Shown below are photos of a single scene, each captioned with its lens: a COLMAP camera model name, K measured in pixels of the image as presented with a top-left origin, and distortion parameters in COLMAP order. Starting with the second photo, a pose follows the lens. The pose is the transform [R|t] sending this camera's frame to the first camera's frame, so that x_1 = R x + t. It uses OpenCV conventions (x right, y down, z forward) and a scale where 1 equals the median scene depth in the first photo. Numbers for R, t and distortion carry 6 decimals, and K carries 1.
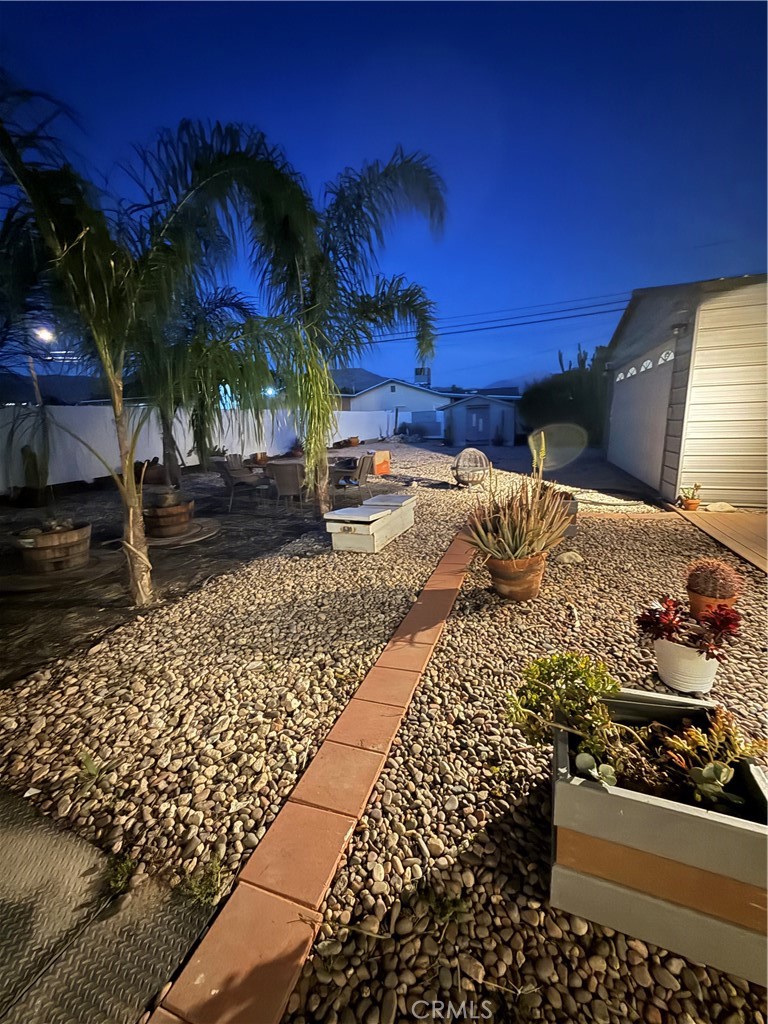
lens RADIAL K [[406.8, 0, 384.7], [0, 406.8, 512.3], [0, 0, 1]] dist [-0.001601, 0.000854]
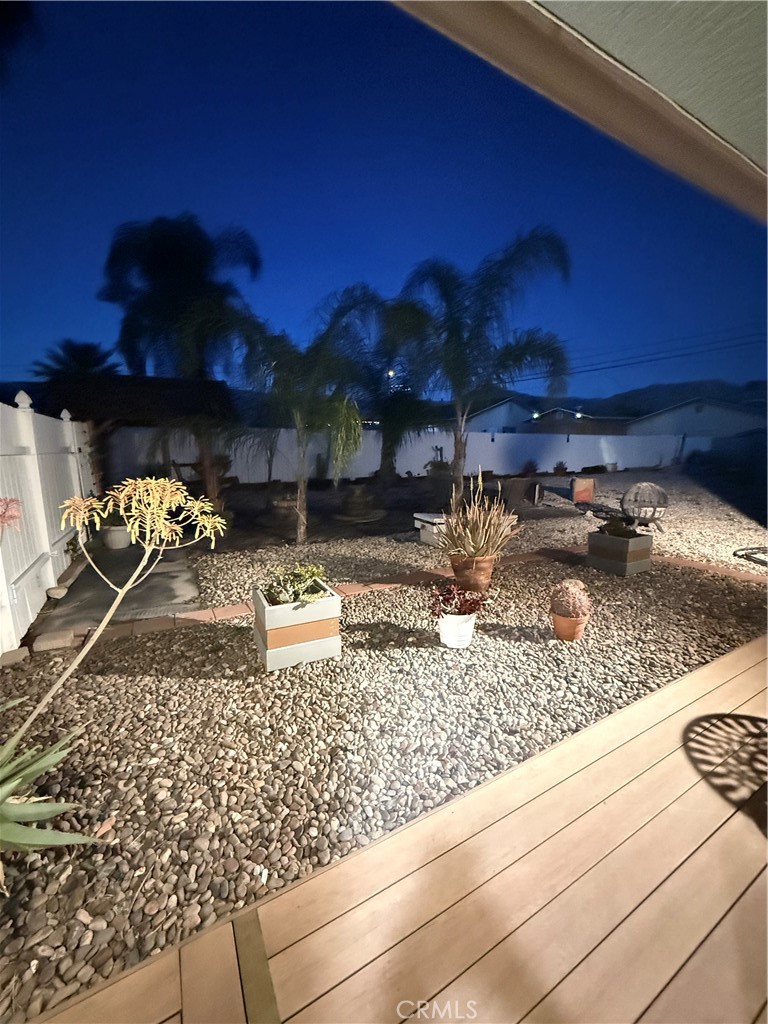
lens RADIAL K [[406.8, 0, 383.1], [0, 406.8, 513.0], [0, 0, 1]] dist [-0.001601, 0.000854]
pose [[0.755126, 0.147093, -0.638865, 0.556783], [-0.174295, 0.984477, 0.020655, -0.006533], [0.631986, 0.095754, 0.769042, -0.121739]]
